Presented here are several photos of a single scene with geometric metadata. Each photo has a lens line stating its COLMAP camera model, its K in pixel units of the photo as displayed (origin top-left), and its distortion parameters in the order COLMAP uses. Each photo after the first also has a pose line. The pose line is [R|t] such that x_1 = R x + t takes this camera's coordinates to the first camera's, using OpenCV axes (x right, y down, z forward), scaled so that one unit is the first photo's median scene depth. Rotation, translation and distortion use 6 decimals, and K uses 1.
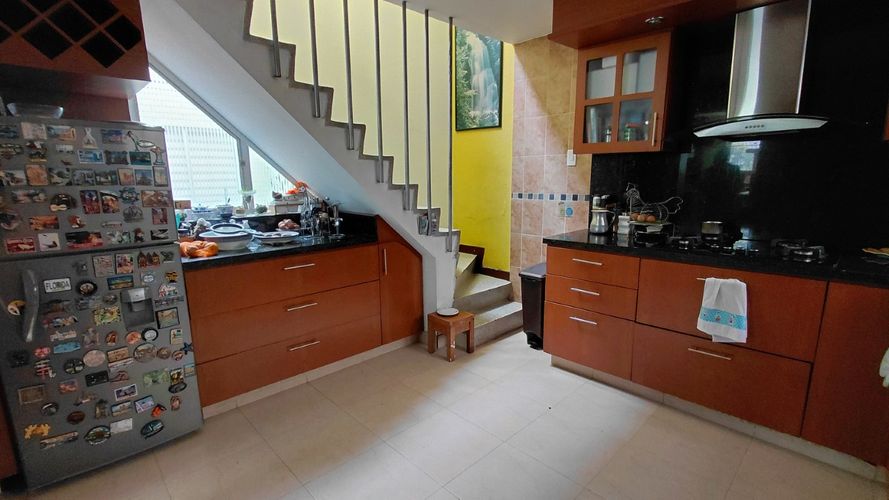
lens RADIAL K [[411.2, 0, 444.2], [0, 411.2, 258.0], [0, 0, 1]] dist [-0.001898, 0.001861]
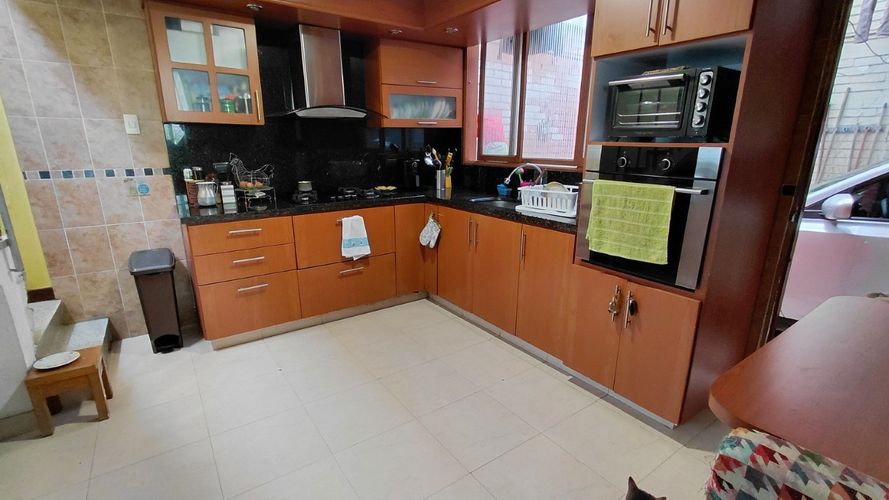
lens RADIAL K [[411.2, 0, 444.2], [0, 411.2, 258.0], [0, 0, 1]] dist [-0.001898, 0.001861]
pose [[0.158653, -0.259238, 0.952693, -0.486774], [0.192161, 0.954571, 0.227749, -0.054923], [-0.968454, 0.146937, 0.201261, 0.267569]]
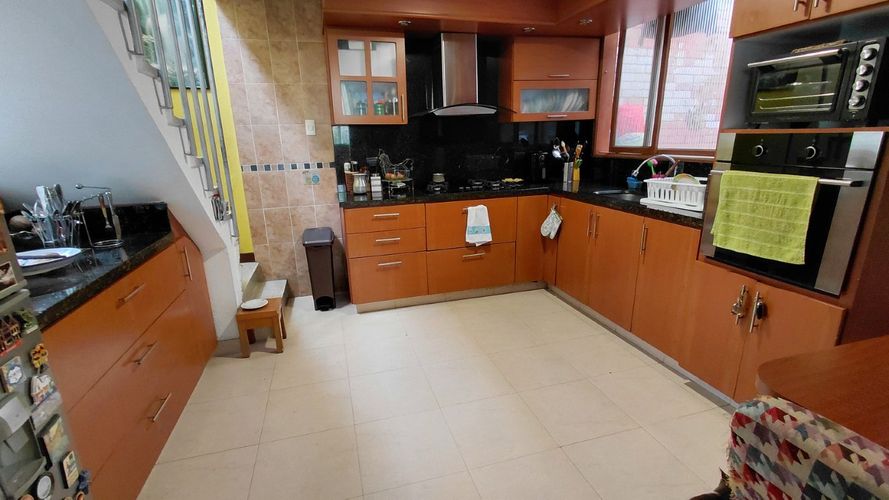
lens RADIAL K [[411.2, 0, 444.2], [0, 411.2, 258.0], [0, 0, 1]] dist [-0.001898, 0.001861]
pose [[0.469818, -0.250574, 0.846454, -0.539378], [0.195251, 0.964616, 0.177181, -0.042709], [-0.860900, 0.082028, 0.502119, 0.210300]]
